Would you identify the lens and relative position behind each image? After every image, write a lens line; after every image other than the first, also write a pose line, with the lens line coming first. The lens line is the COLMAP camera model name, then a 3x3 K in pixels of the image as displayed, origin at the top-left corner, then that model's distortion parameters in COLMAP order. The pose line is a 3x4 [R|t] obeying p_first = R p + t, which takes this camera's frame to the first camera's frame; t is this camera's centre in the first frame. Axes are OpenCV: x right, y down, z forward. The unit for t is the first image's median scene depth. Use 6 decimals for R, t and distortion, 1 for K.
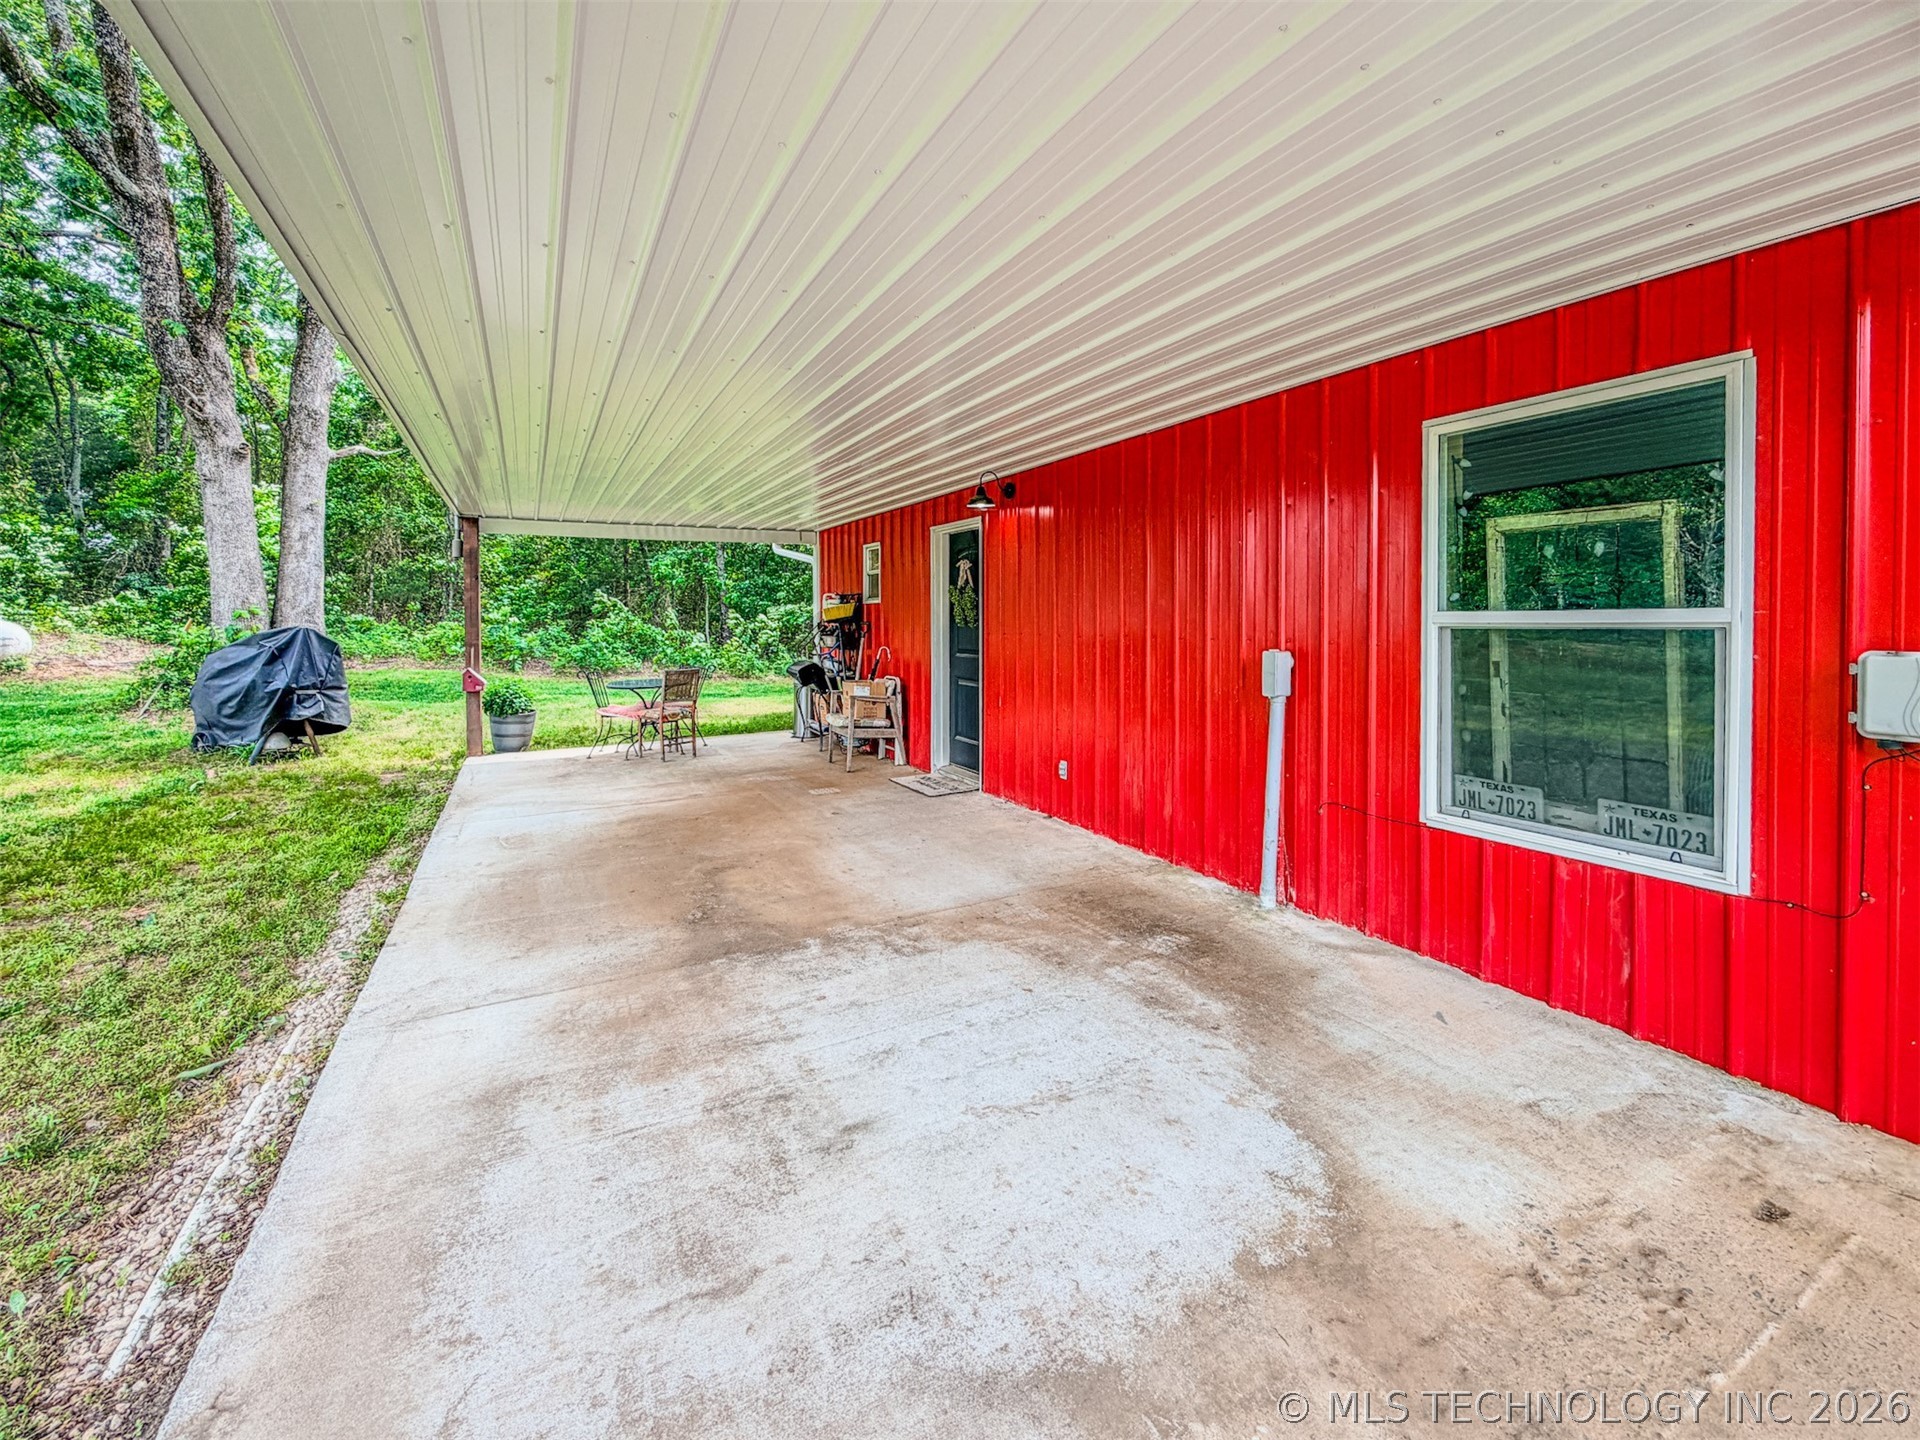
lens RADIAL K [[796.3, 0, 935.5], [0, 796.3, 623.3], [0, 0, 1]] dist [0.000445, 0.000244]
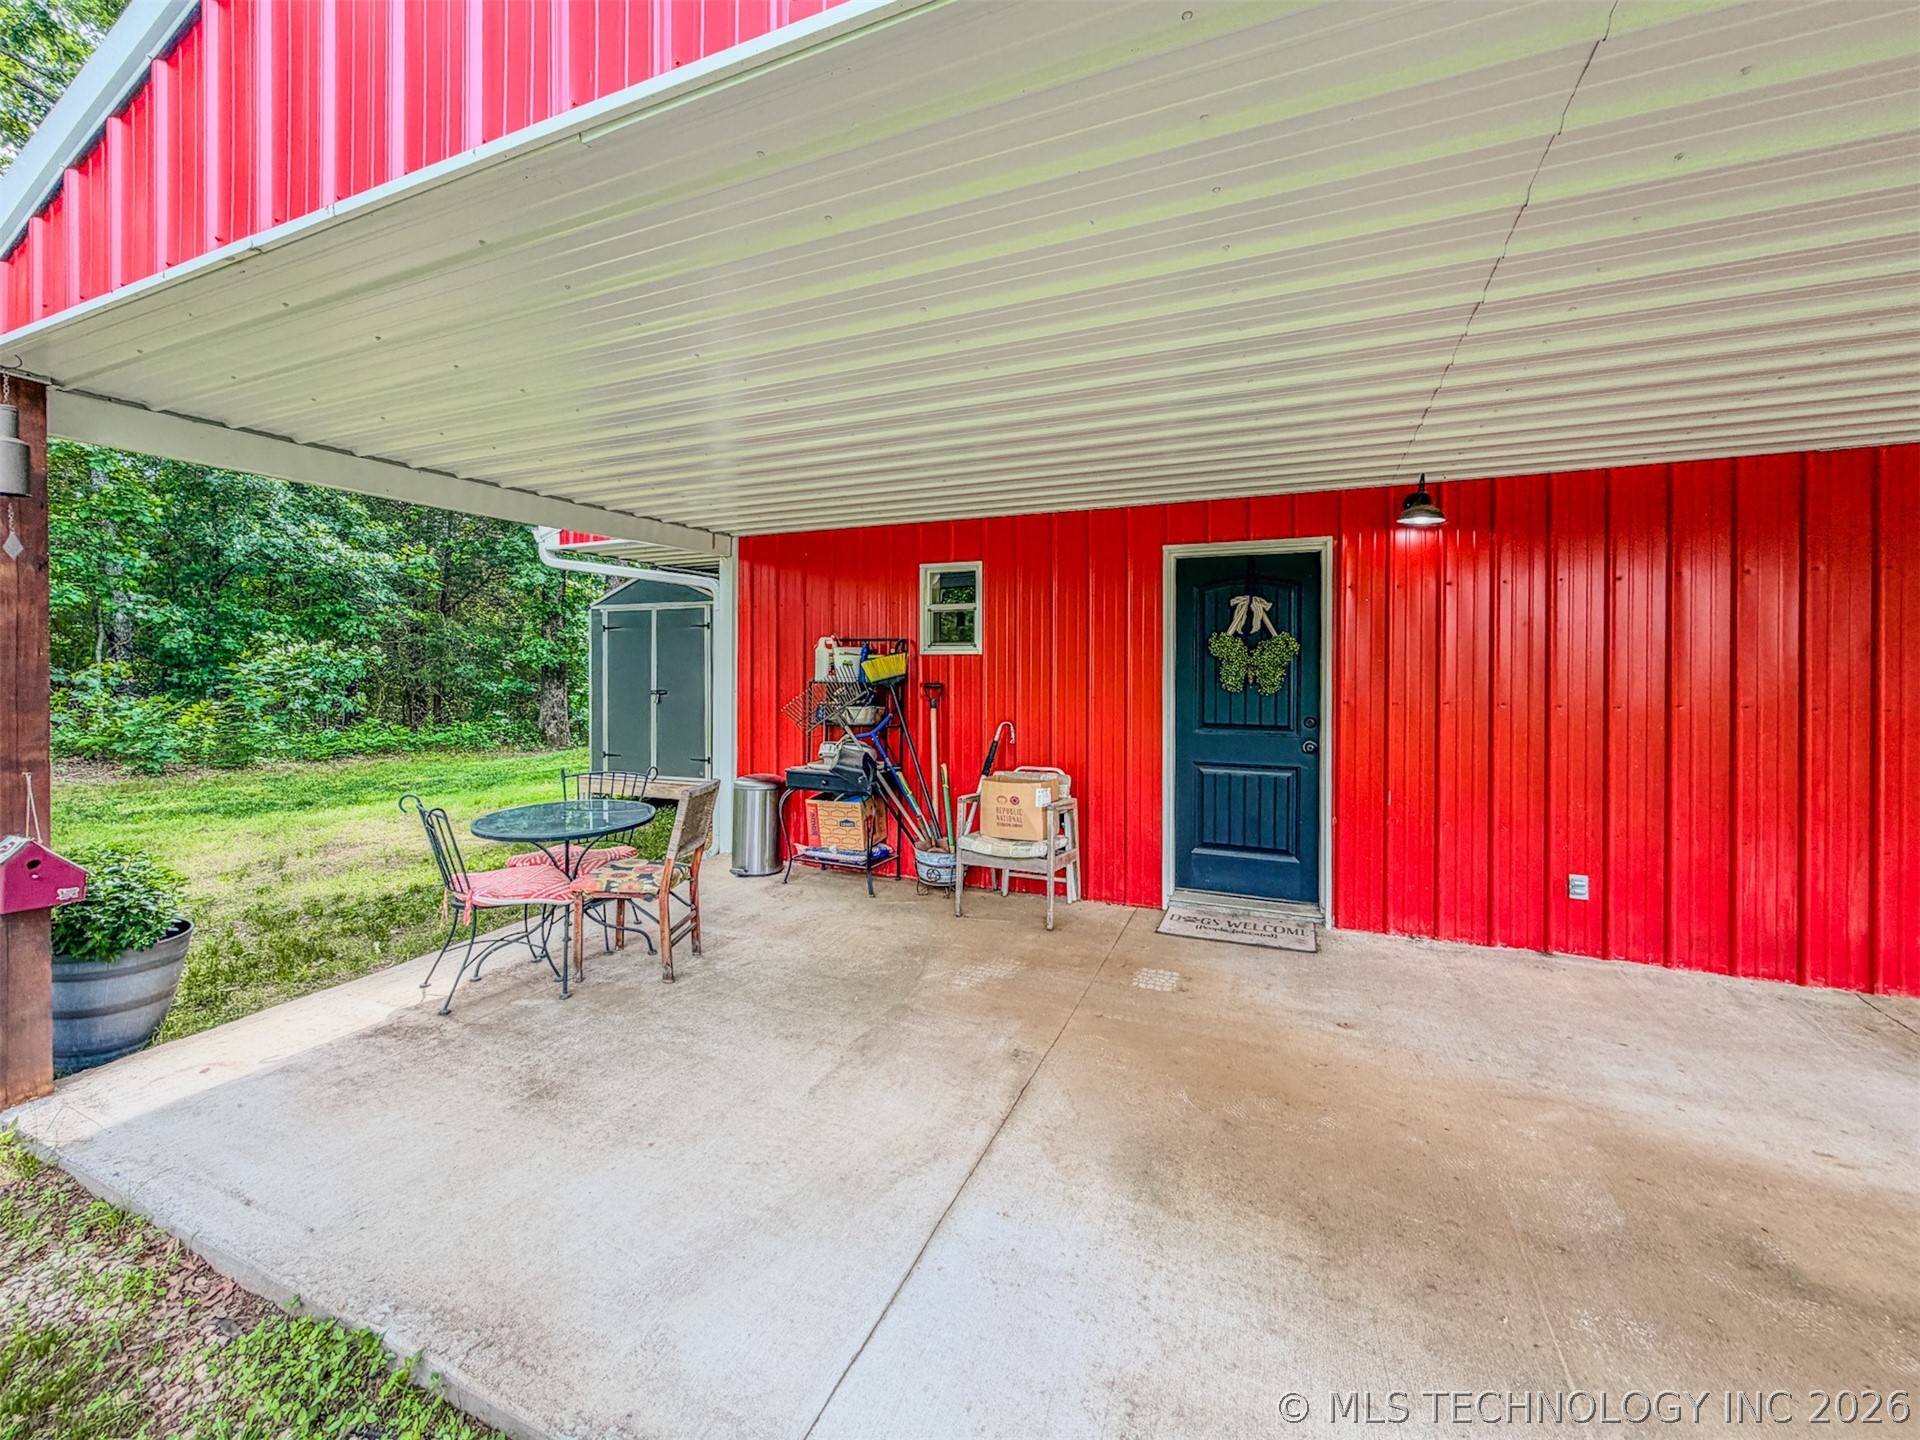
lens RADIAL K [[796.3, 0, 927.7], [0, 796.3, 667.9], [0, 0, 1]] dist [0.000445, 0.000244]
pose [[0.789817, -0.003051, 0.613335, -1.263244], [0.006052, 0.999978, -0.002820, -0.036617], [-0.613313, 0.005939, 0.789818, 1.277238]]
